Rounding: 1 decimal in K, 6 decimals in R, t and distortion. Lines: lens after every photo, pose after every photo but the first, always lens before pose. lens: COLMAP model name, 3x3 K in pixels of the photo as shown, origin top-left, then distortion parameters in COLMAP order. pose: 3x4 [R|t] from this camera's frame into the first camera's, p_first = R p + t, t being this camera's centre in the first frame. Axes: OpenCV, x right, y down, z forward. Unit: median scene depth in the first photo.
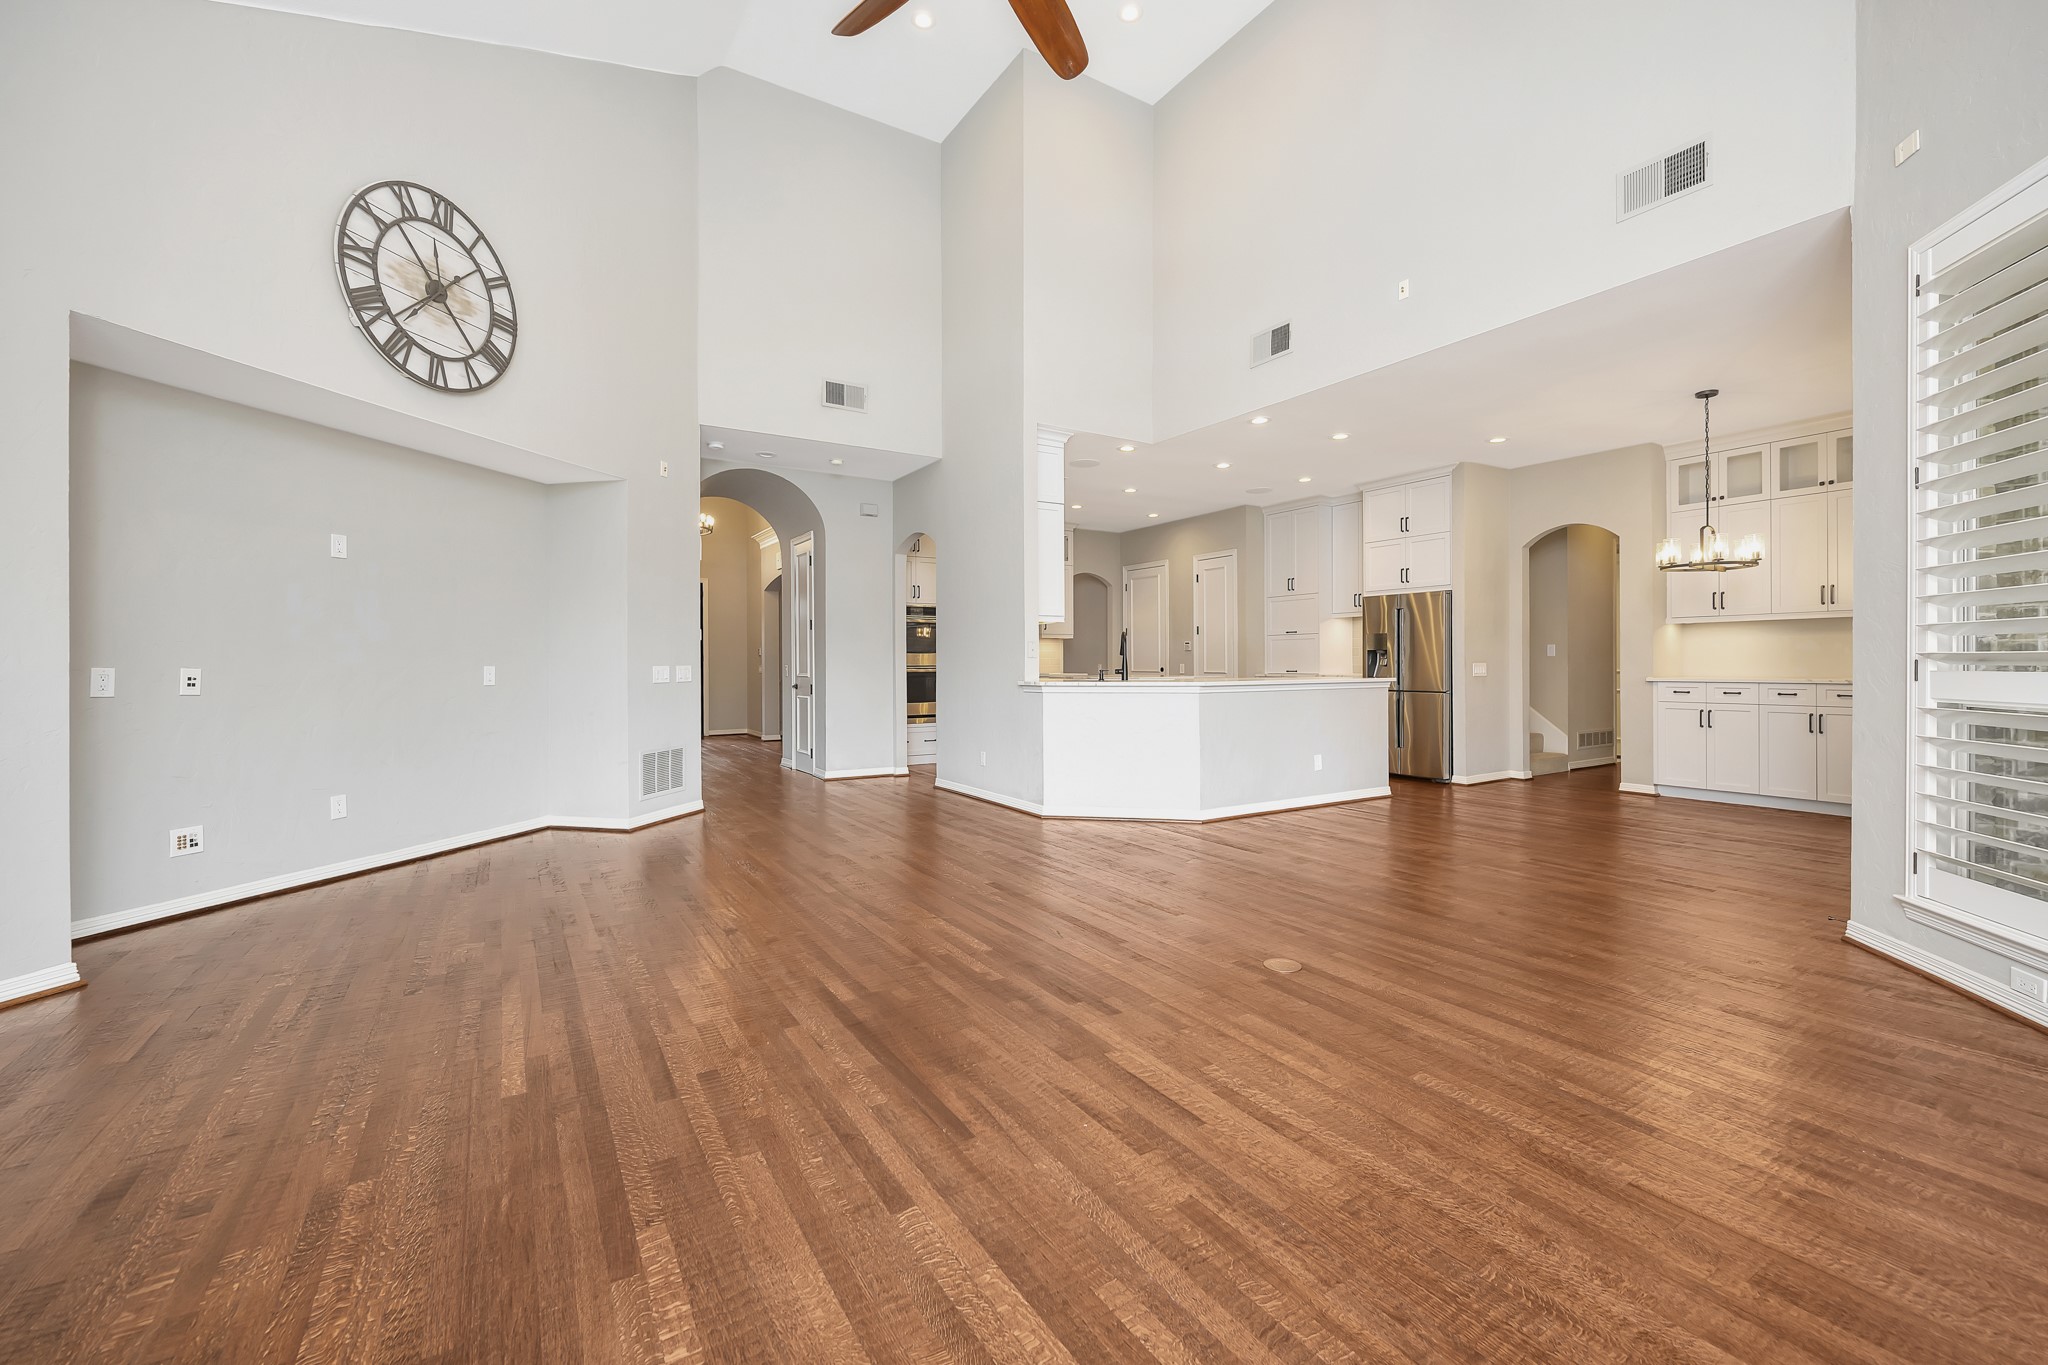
lens RADIAL K [[854.5, 0, 1022.6], [0, 854.5, 656.8], [0, 0, 1]] dist [-0.012537, 0.000020]
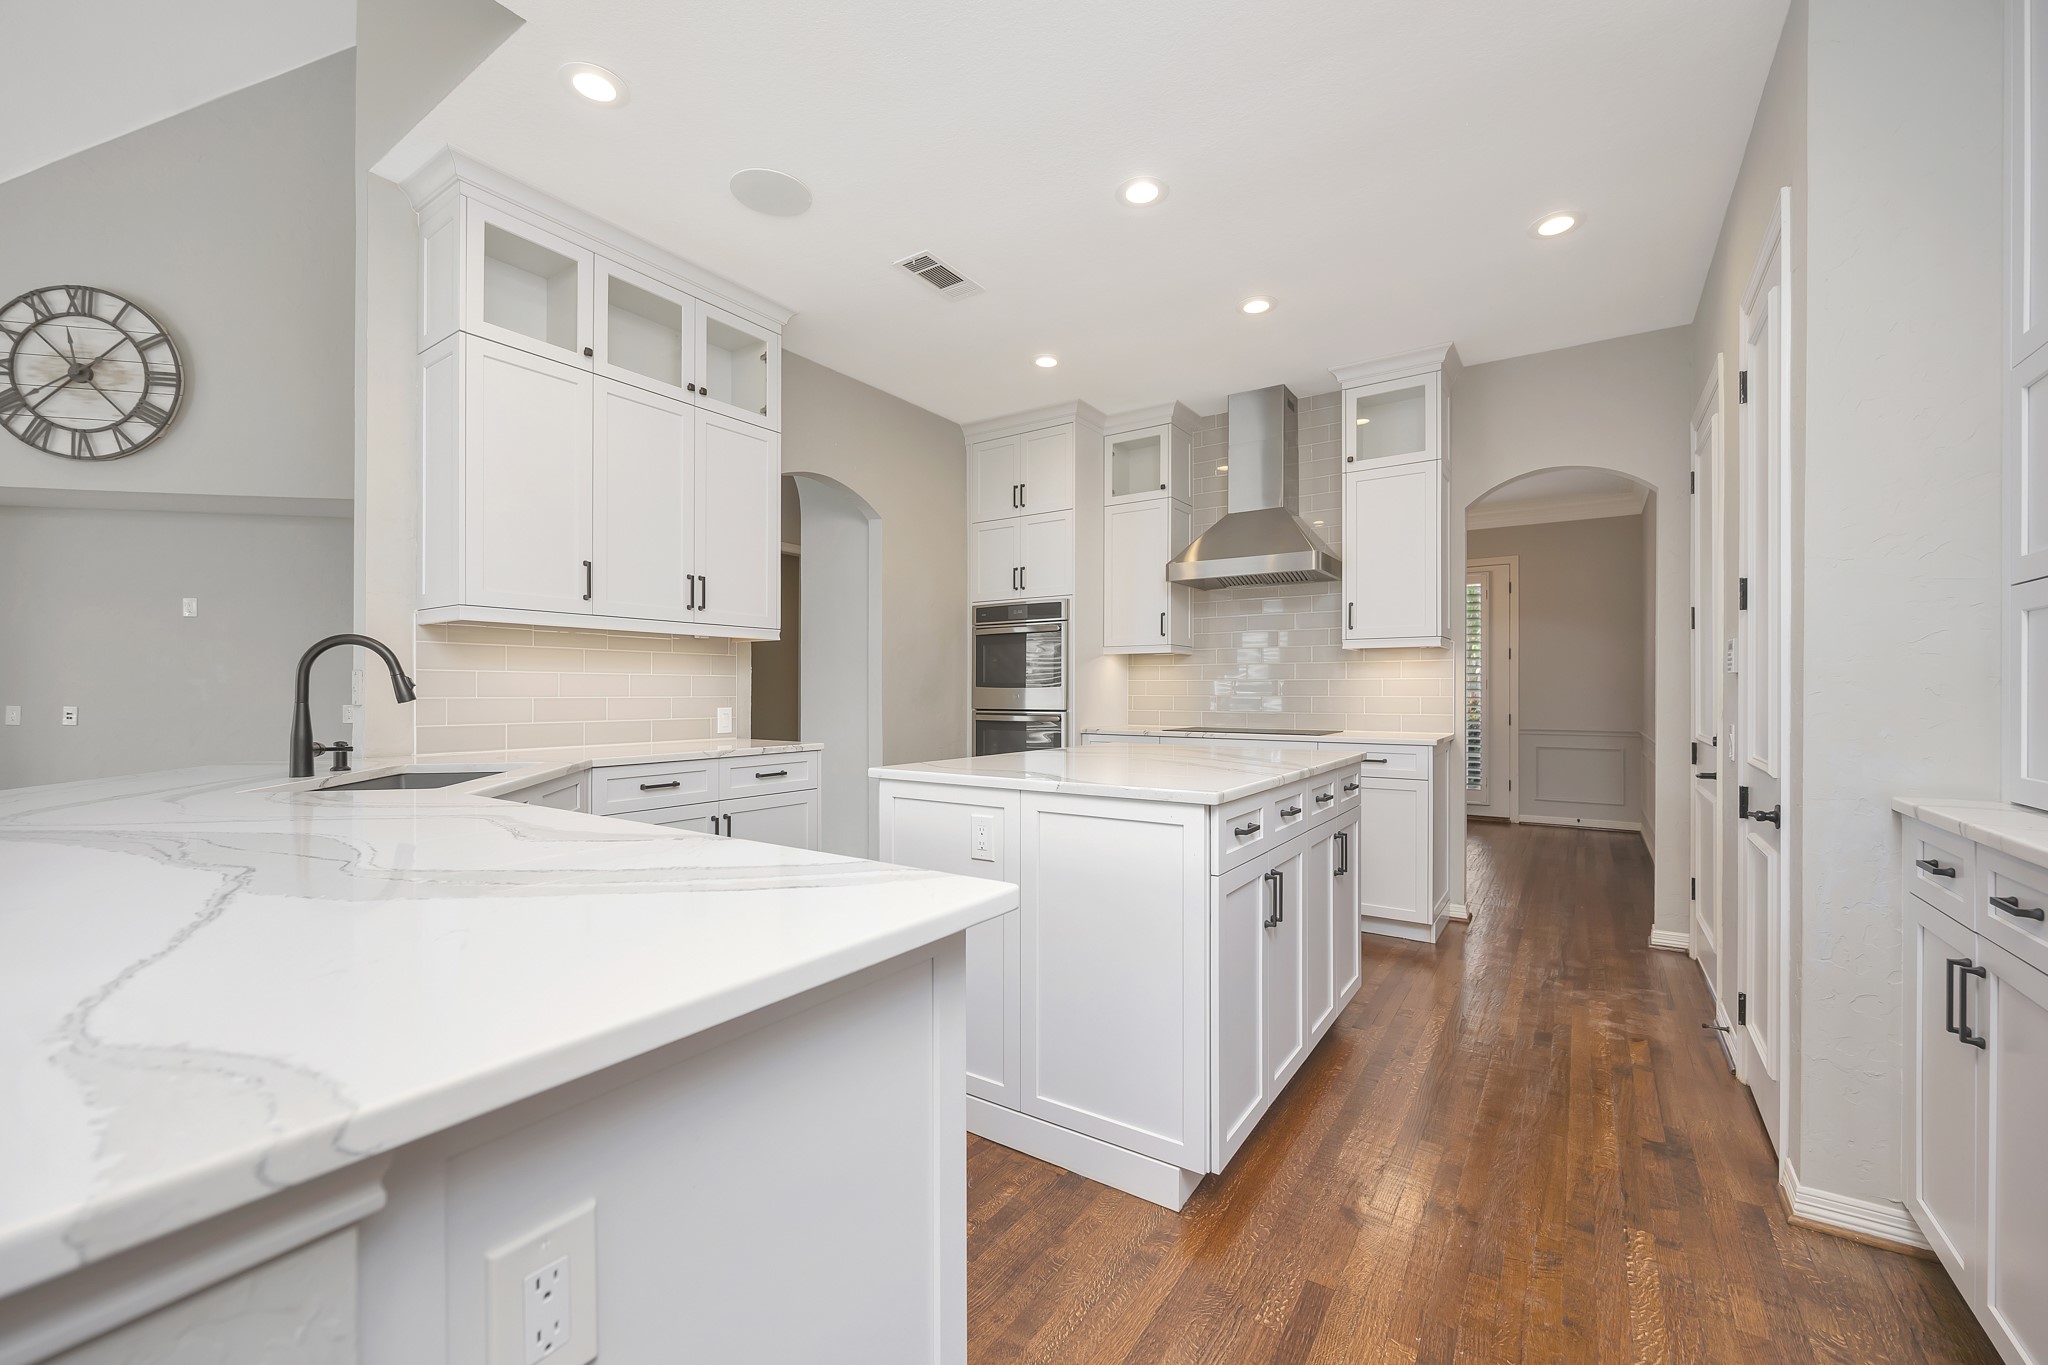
lens RADIAL K [[812.4, 0, 1027.7], [0, 812.4, 681.7], [0, 0, 1]] dist [-0.000596, -0.000432]
pose [[0.408676, -0.005841, -0.912661, 0.499807], [0.004178, 0.999981, -0.004529, -0.007921], [0.912670, -0.001963, 0.408693, 1.067234]]
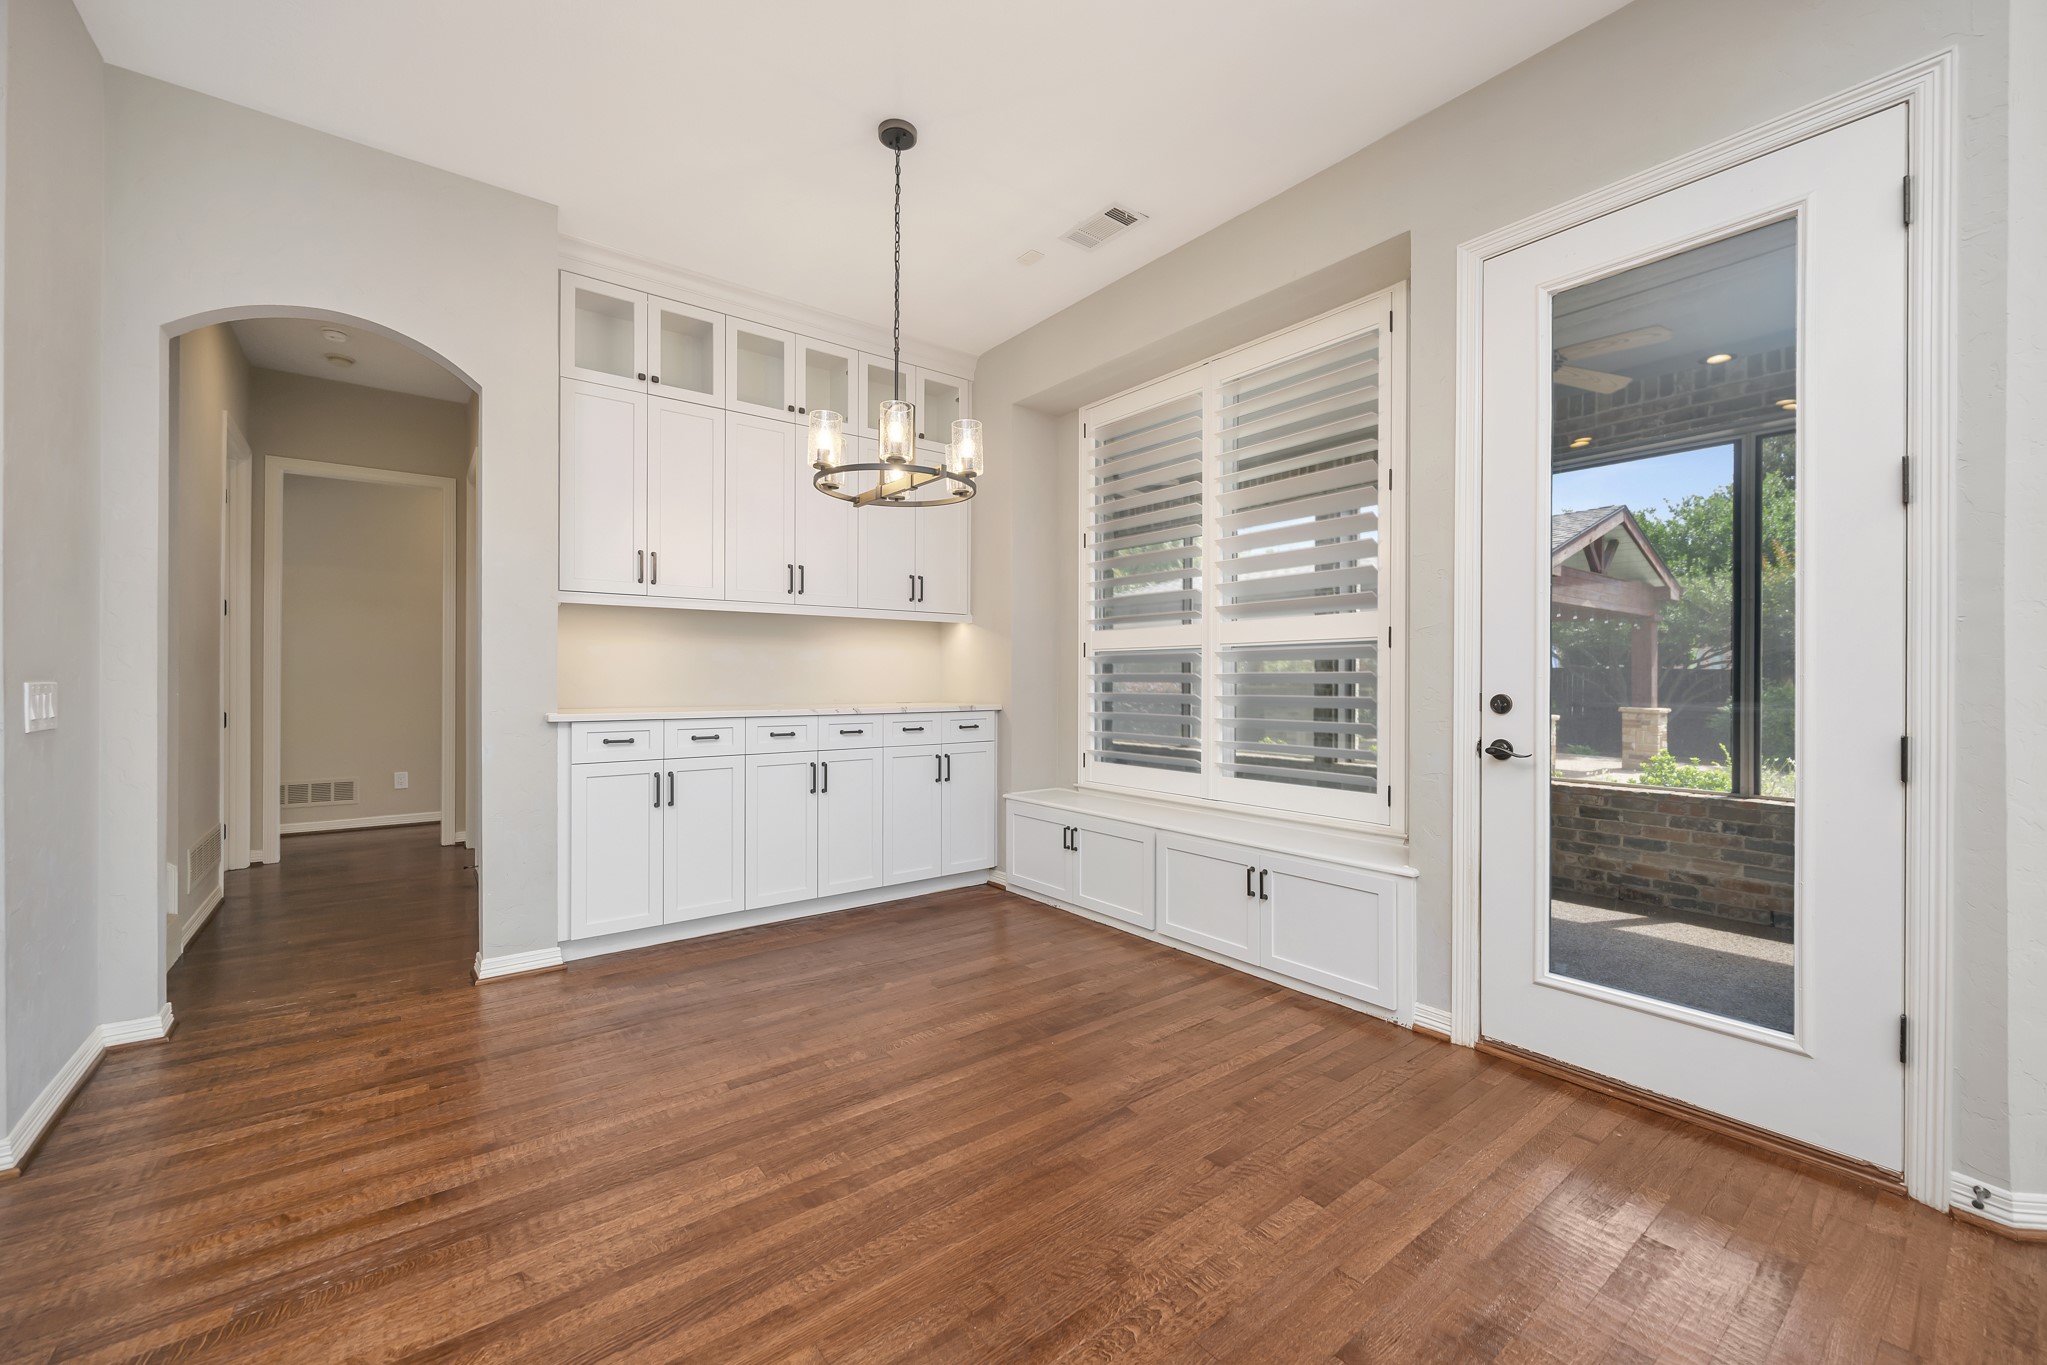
lens RADIAL K [[812.0, 0, 1023.2], [0, 812.0, 669.3], [0, 0, 1]] dist [-0.000596, -0.000432]
pose [[-0.112300, 0.012680, 0.993593, 0.272284], [-0.009925, 0.999854, -0.013881, 0.003936], [-0.993625, -0.011420, -0.112158, 0.799084]]
